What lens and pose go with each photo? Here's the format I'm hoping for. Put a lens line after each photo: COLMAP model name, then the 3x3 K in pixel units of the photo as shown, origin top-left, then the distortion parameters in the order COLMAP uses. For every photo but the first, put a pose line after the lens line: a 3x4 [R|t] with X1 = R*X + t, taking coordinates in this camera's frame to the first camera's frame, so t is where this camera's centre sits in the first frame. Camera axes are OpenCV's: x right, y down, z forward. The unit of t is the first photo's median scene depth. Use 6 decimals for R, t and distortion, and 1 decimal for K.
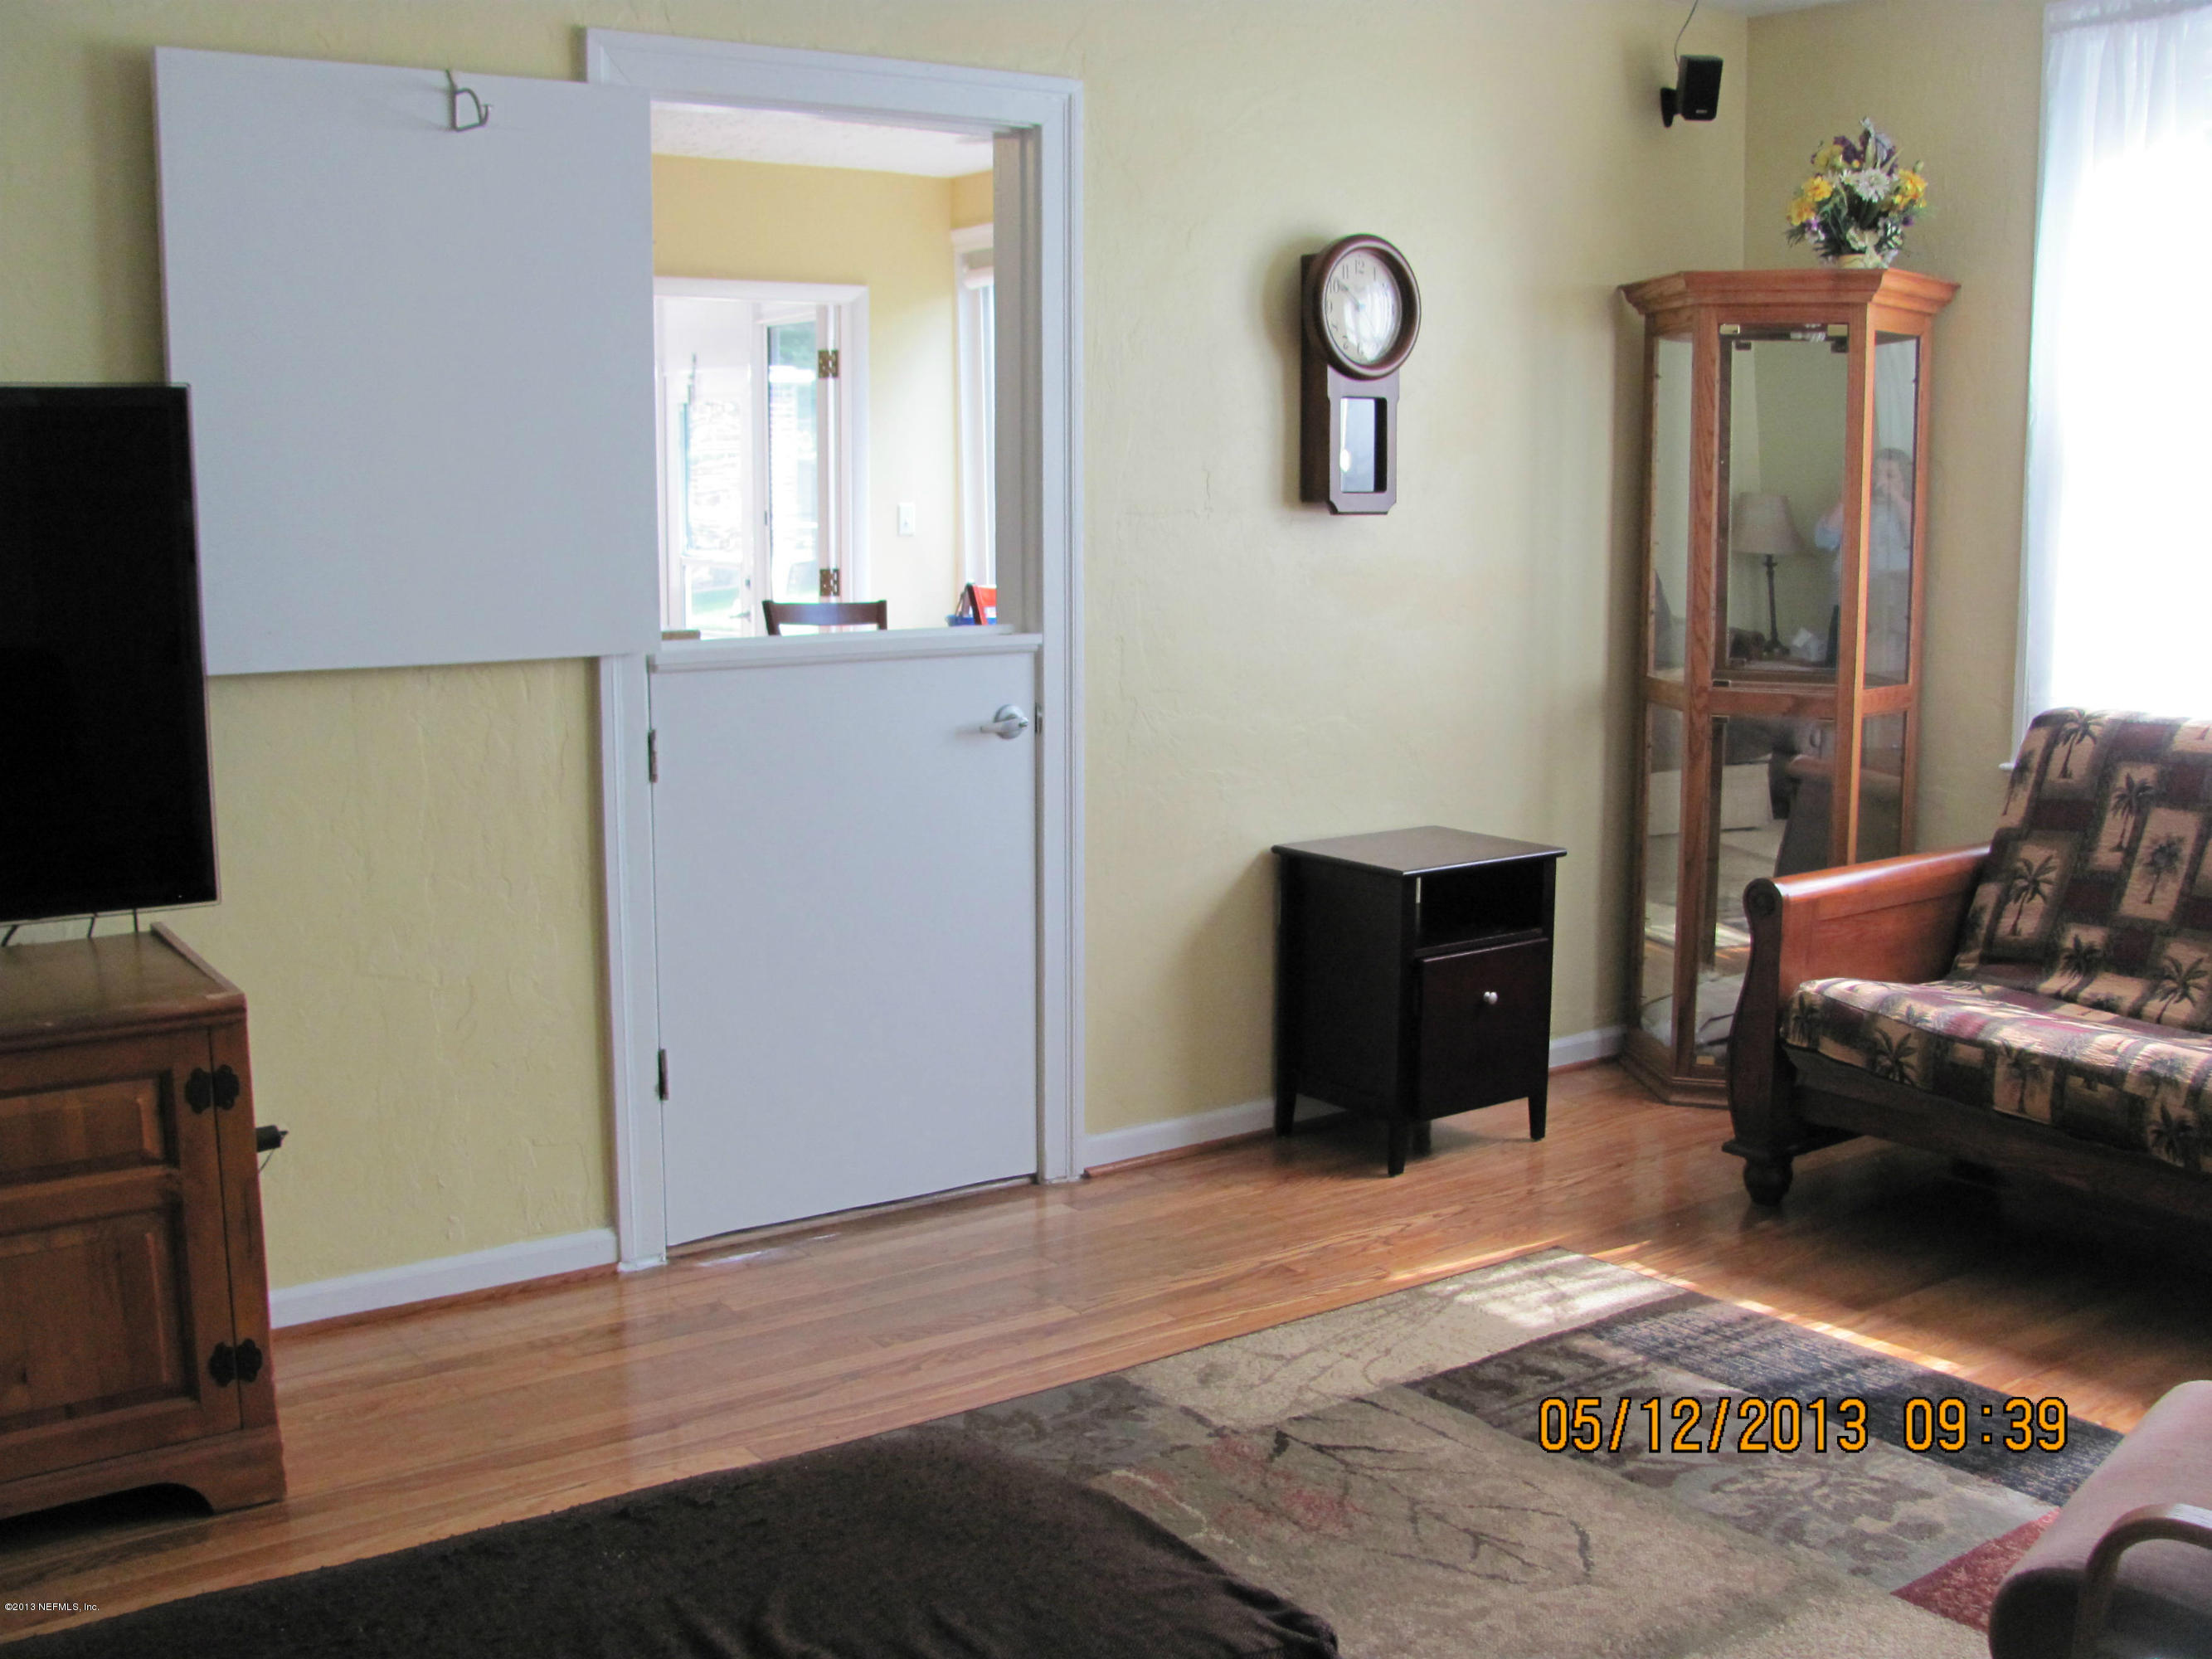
lens RADIAL K [[2341.9, 0, 1086.4], [0, 2341.9, 839.0], [0, 0, 1]] dist [-0.241437, 0.327832]
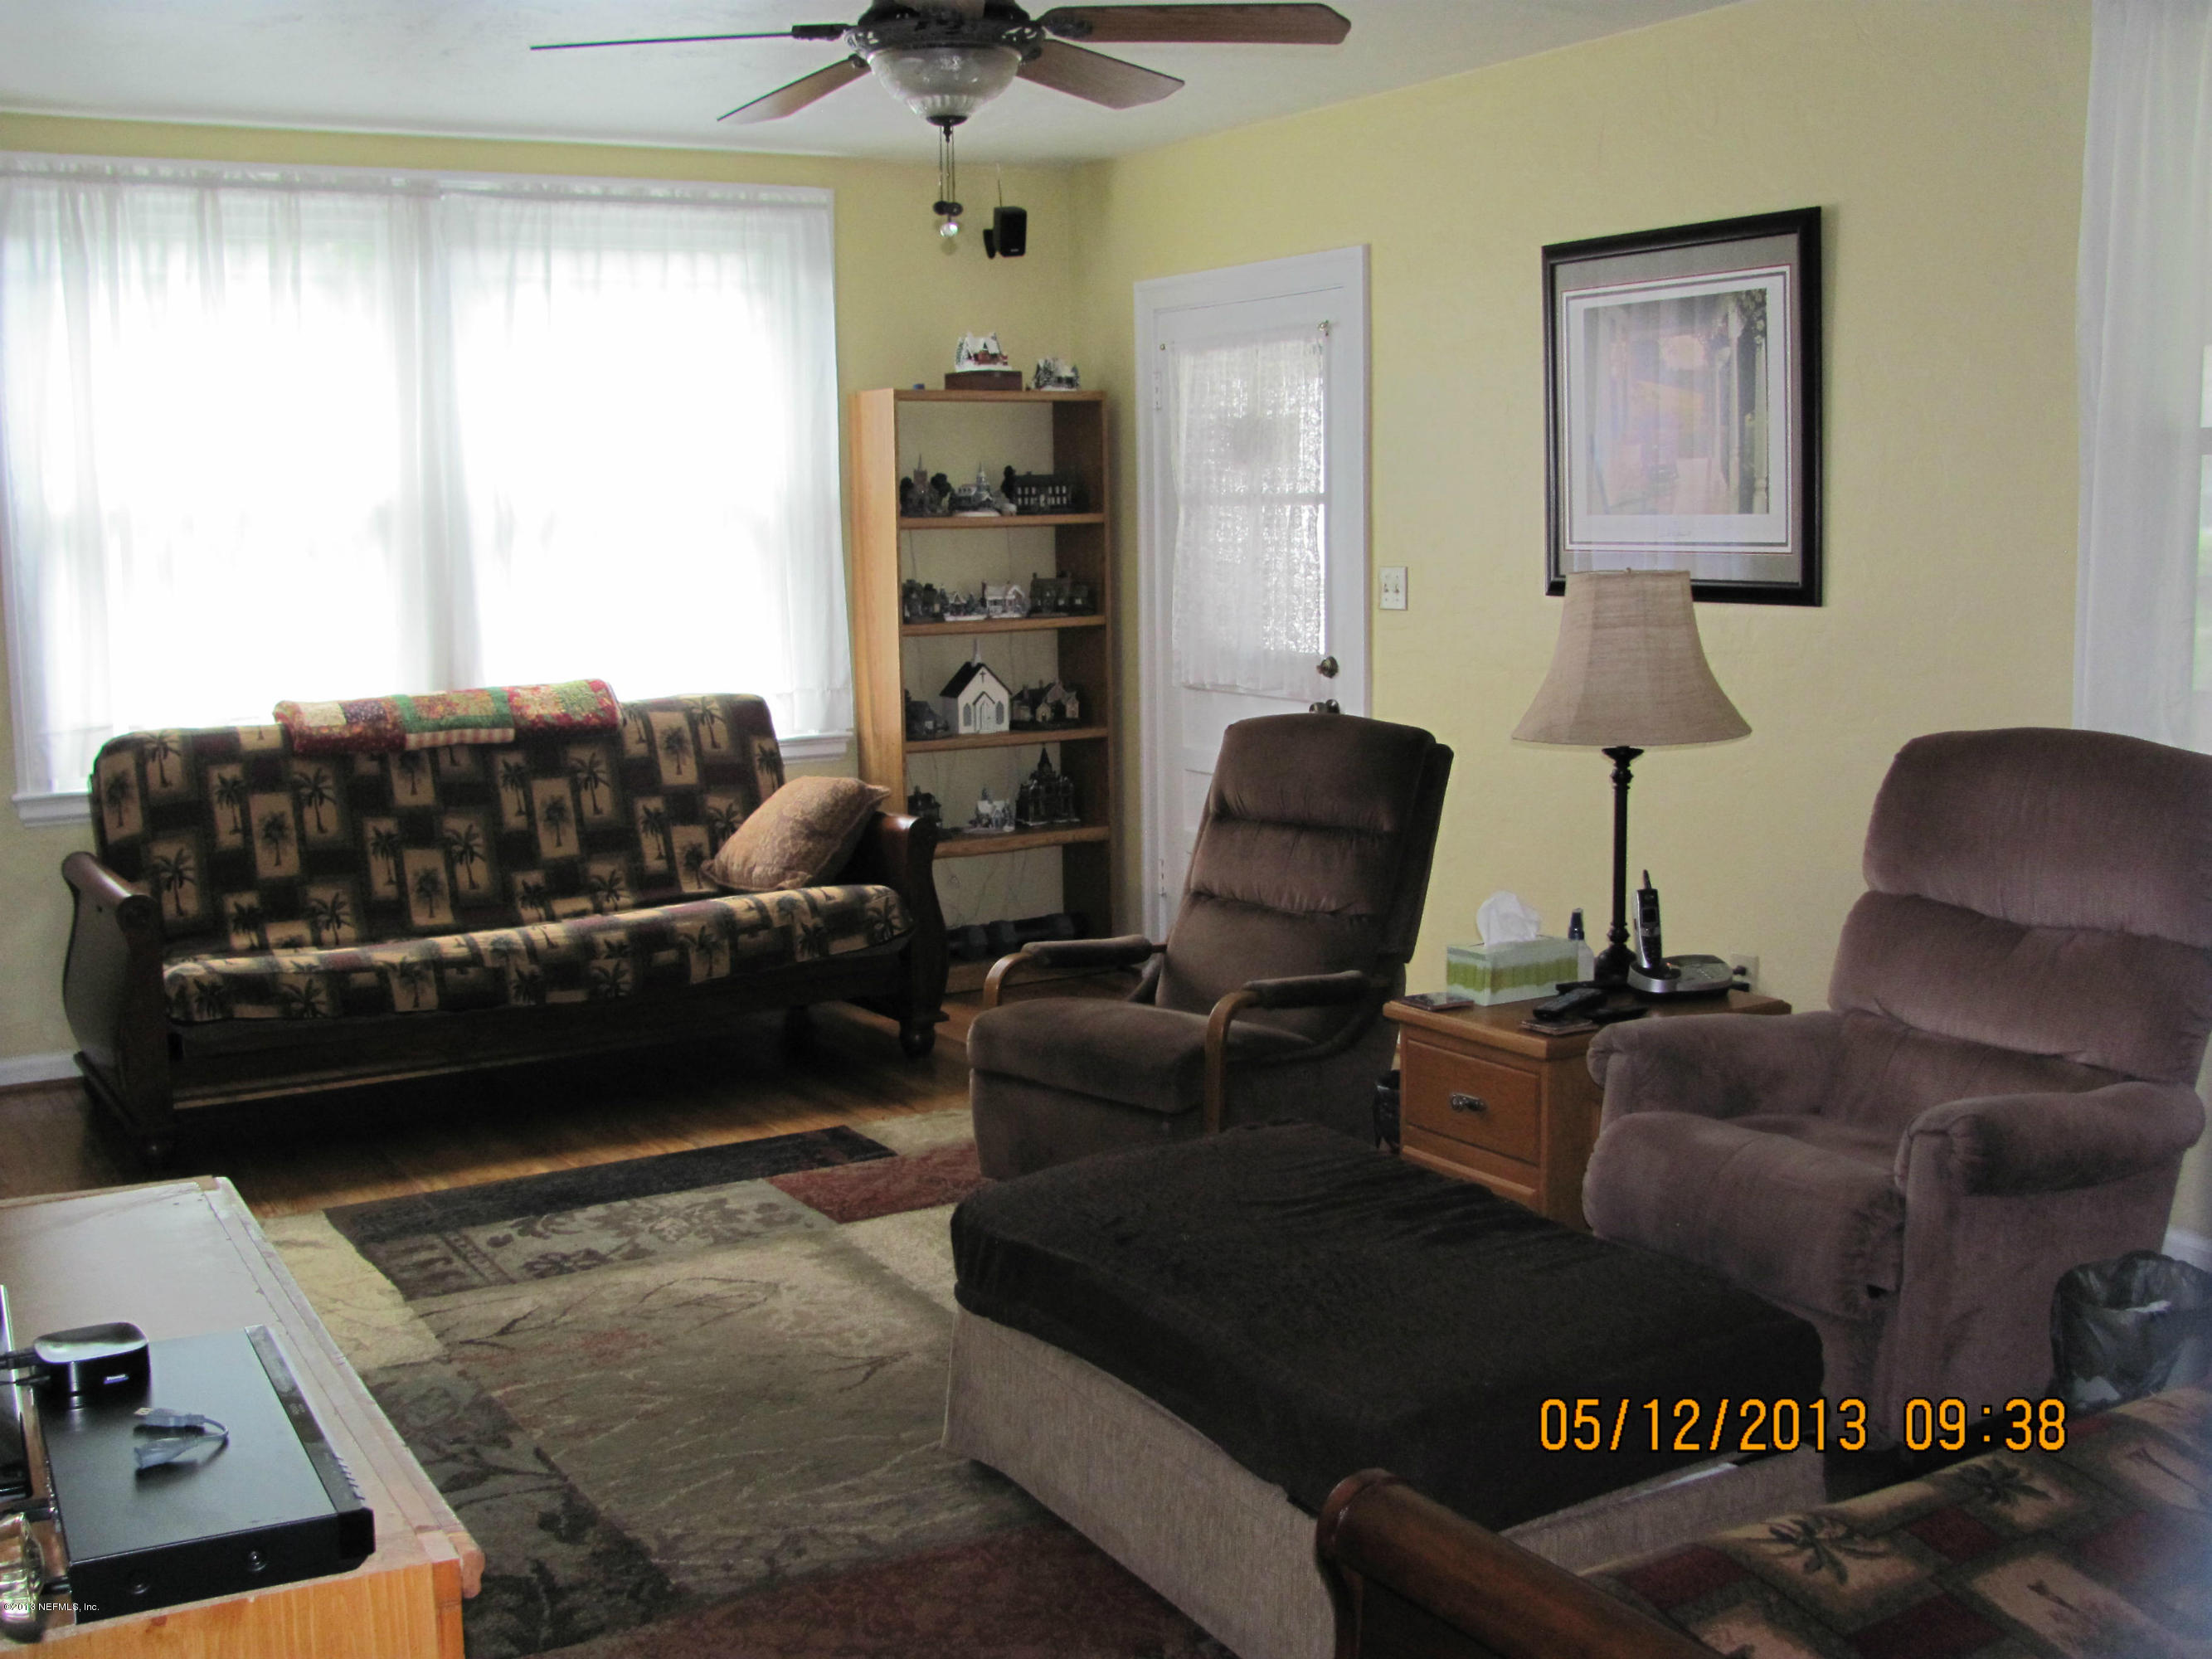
lens RADIAL K [[2341.9, 0, 1086.4], [0, 2341.9, 839.0], [0, 0, 1]] dist [-0.241437, 0.327832]
pose [[0.069818, -0.137531, 0.988034, -0.956321], [0.164216, 0.978523, 0.124603, -0.088572], [-0.983950, 0.153552, 0.090903, 0.485283]]
